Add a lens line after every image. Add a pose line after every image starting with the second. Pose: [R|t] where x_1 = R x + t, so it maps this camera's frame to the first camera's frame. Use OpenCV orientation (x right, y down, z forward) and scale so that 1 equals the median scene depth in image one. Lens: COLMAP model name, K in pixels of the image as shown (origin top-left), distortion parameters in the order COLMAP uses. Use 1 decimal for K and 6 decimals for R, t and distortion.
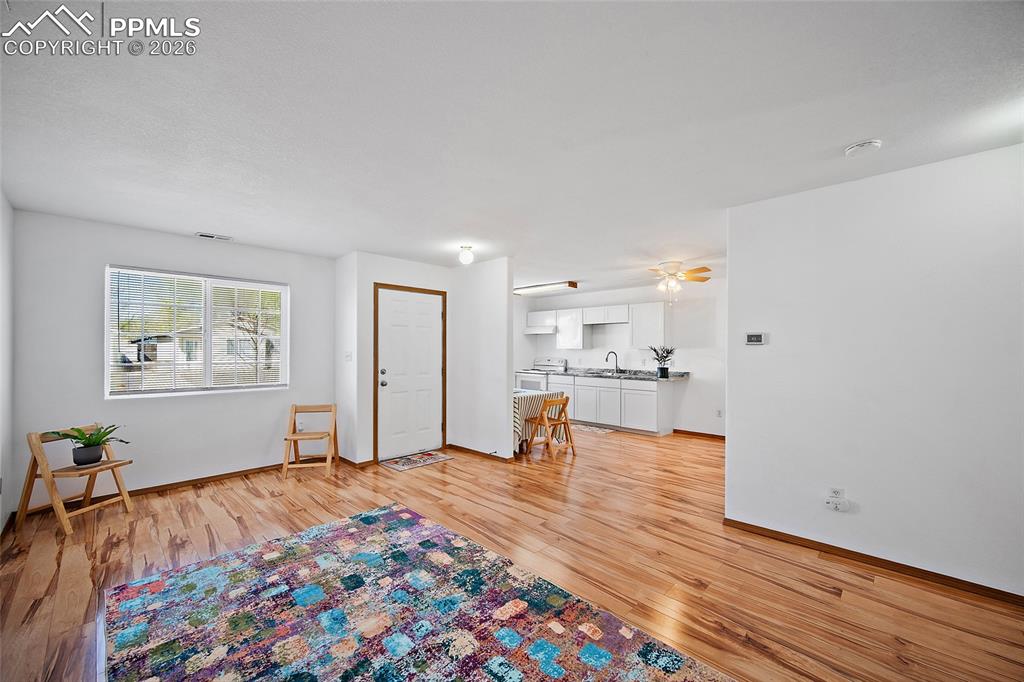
lens RADIAL K [[402.4, 0, 509.2], [0, 402.4, 345.0], [0, 0, 1]] dist [-0.003046, -0.000363]
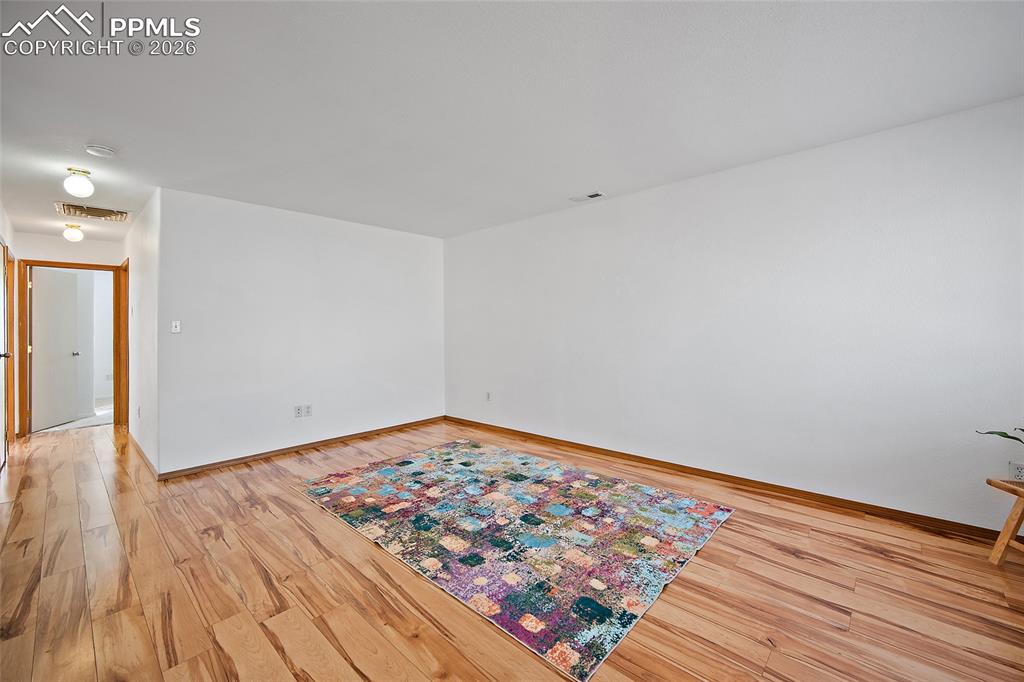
lens RADIAL K [[424.5, 0, 511.9], [0, 424.5, 323.2], [0, 0, 1]] dist [-0.000498, 0.000049]
pose [[-0.999642, 0.012162, -0.023834, -0.262709], [0.012574, 0.999773, -0.017225, 0.060991], [0.023619, -0.017519, -0.999568, 1.811877]]
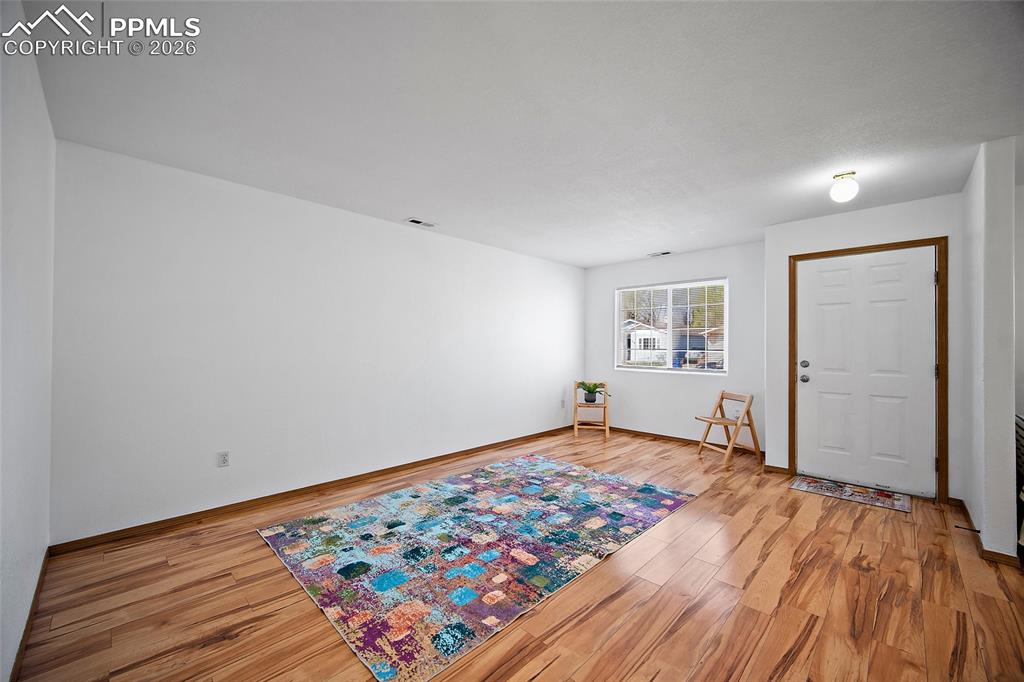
lens RADIAL K [[402.4, 0, 509.2], [0, 402.4, 345.0], [0, 0, 1]] dist [-0.003046, -0.000363]
pose [[0.000340, -0.006506, -0.999979, 0.850203], [0.004330, 0.999969, -0.006505, 0.053972], [0.999991, -0.004328, 0.000368, 0.720458]]
